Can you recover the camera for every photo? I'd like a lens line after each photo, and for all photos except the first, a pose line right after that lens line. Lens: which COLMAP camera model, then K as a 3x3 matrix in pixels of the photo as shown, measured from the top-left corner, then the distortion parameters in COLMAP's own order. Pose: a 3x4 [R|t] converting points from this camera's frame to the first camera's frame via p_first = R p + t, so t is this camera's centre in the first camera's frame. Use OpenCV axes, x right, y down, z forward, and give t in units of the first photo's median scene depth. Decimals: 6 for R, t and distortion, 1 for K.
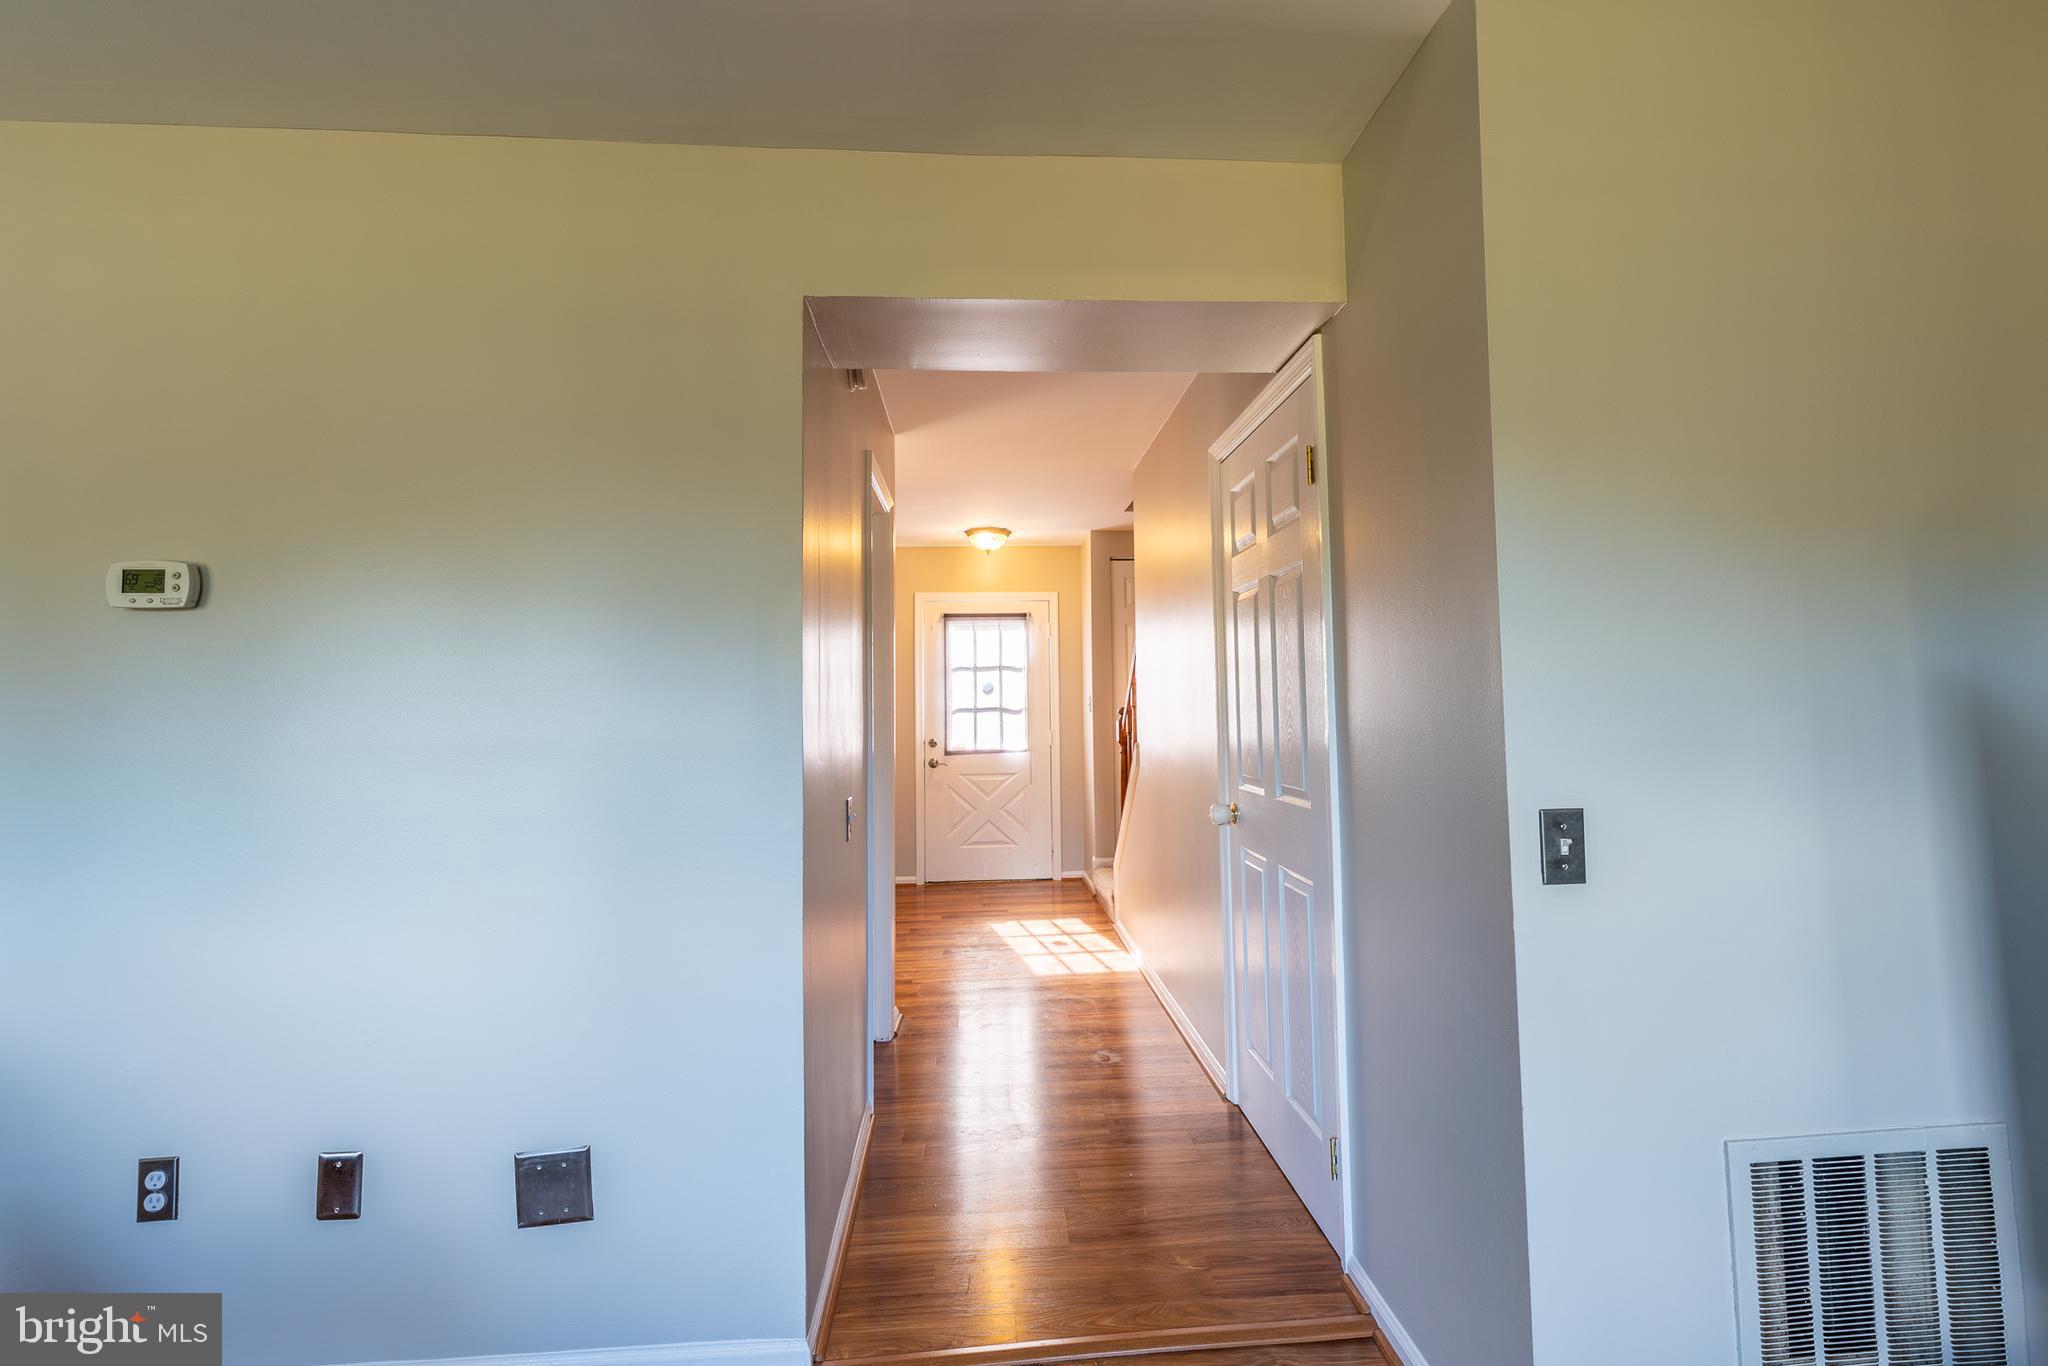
lens RADIAL K [[818.9, 0, 1025.4], [0, 818.9, 674.6], [0, 0, 1]] dist [0.007962, -0.001382]
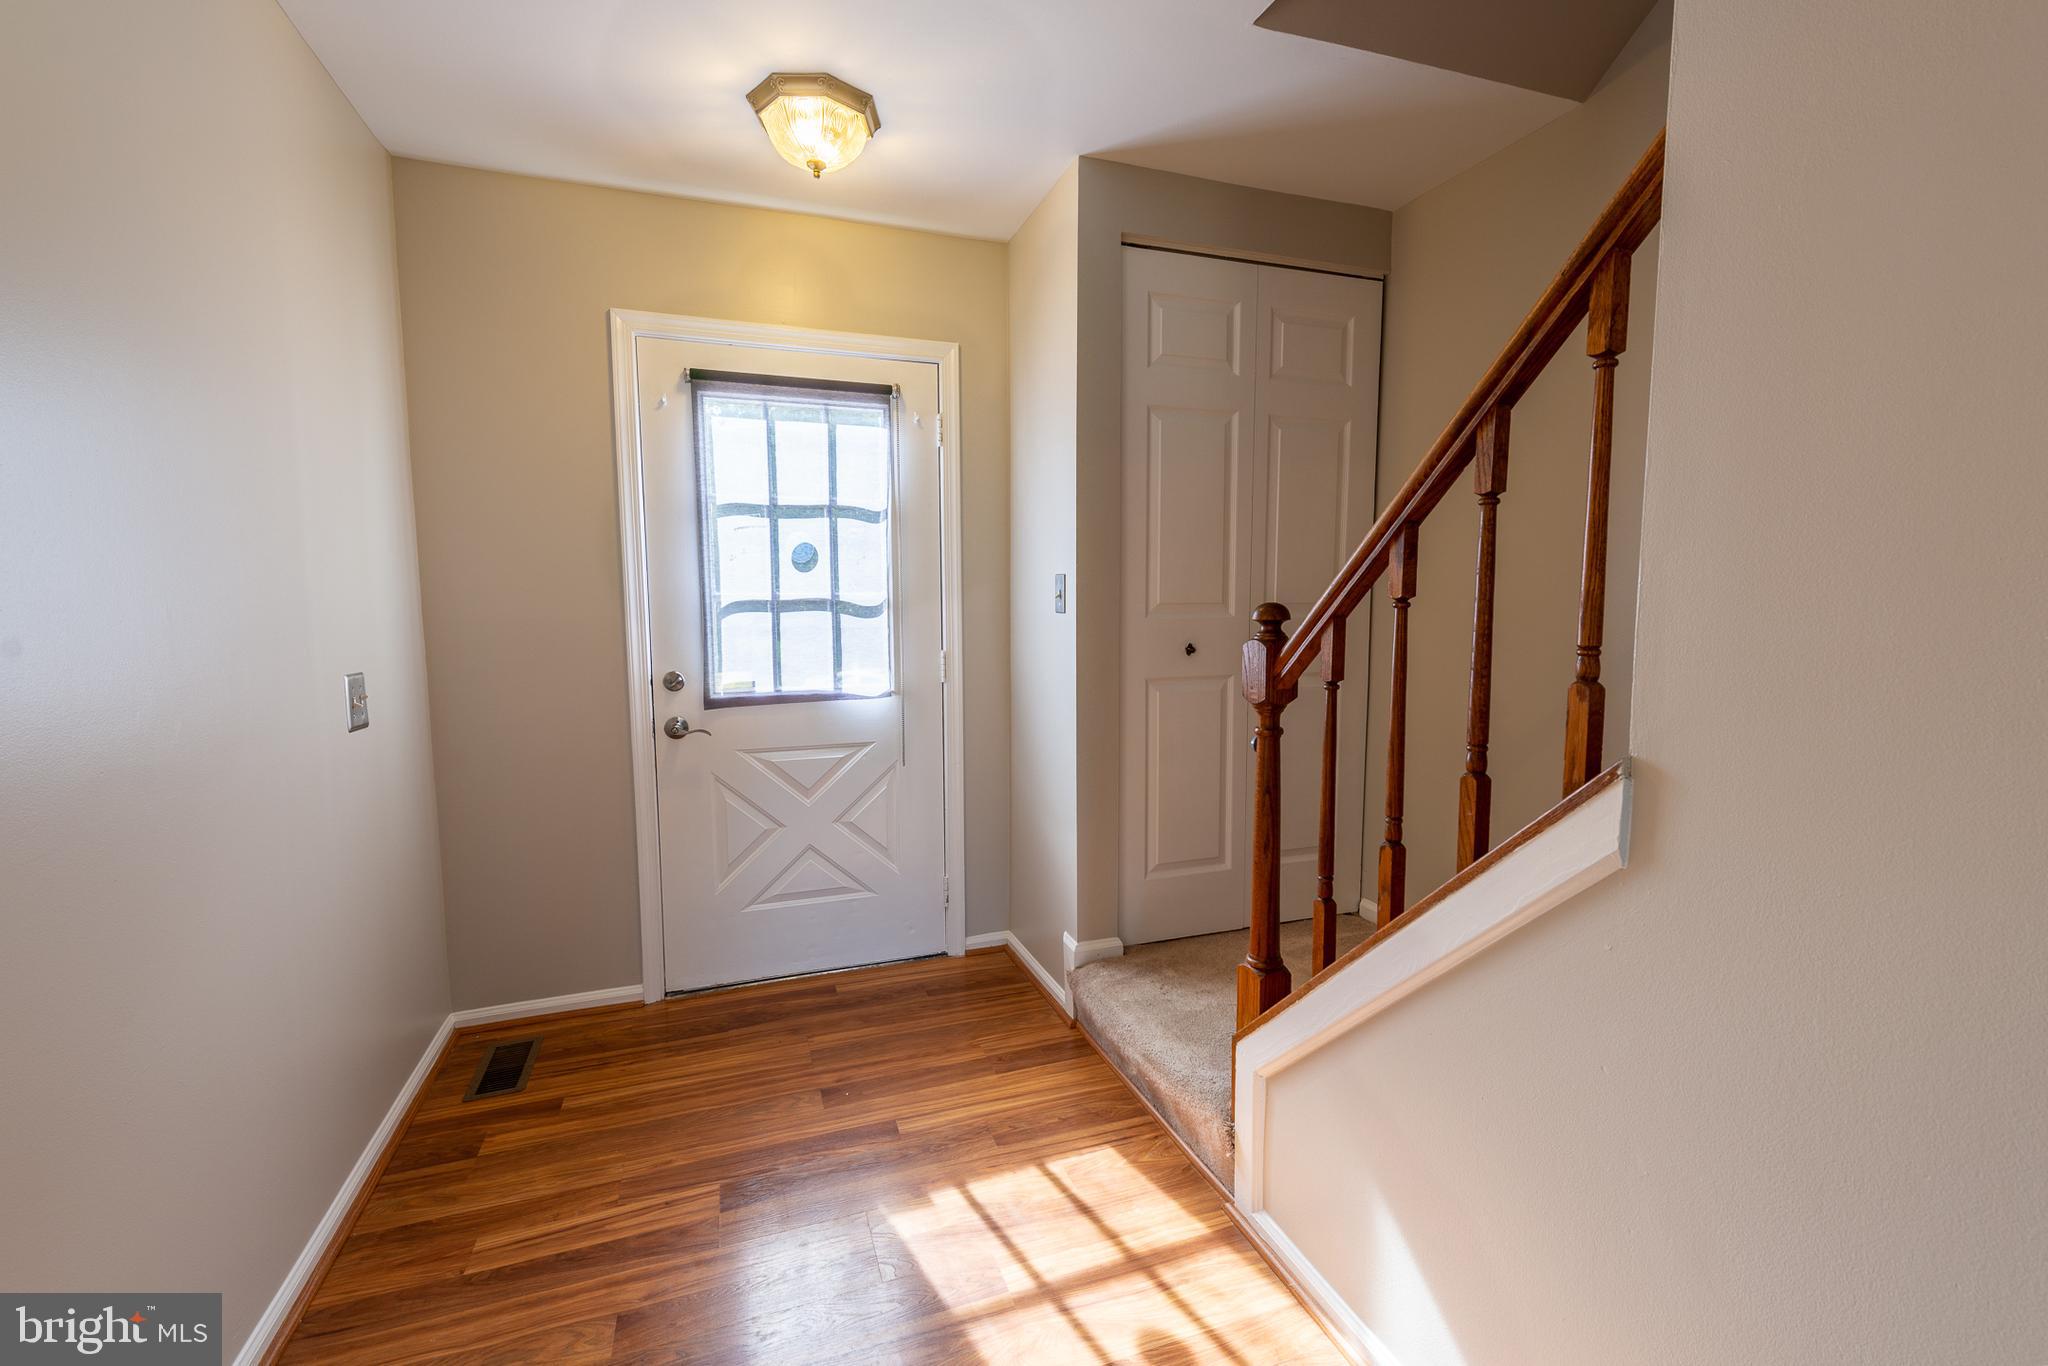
lens RADIAL K [[818.9, 0, 1016.7], [0, 818.9, 688.6], [0, 0, 1]] dist [0.007962, -0.001382]
pose [[0.961866, -0.018870, 0.272870, -0.057309], [-0.018803, 0.990696, 0.134791, 0.025526], [-0.272875, -0.134782, 0.952561, 0.539697]]
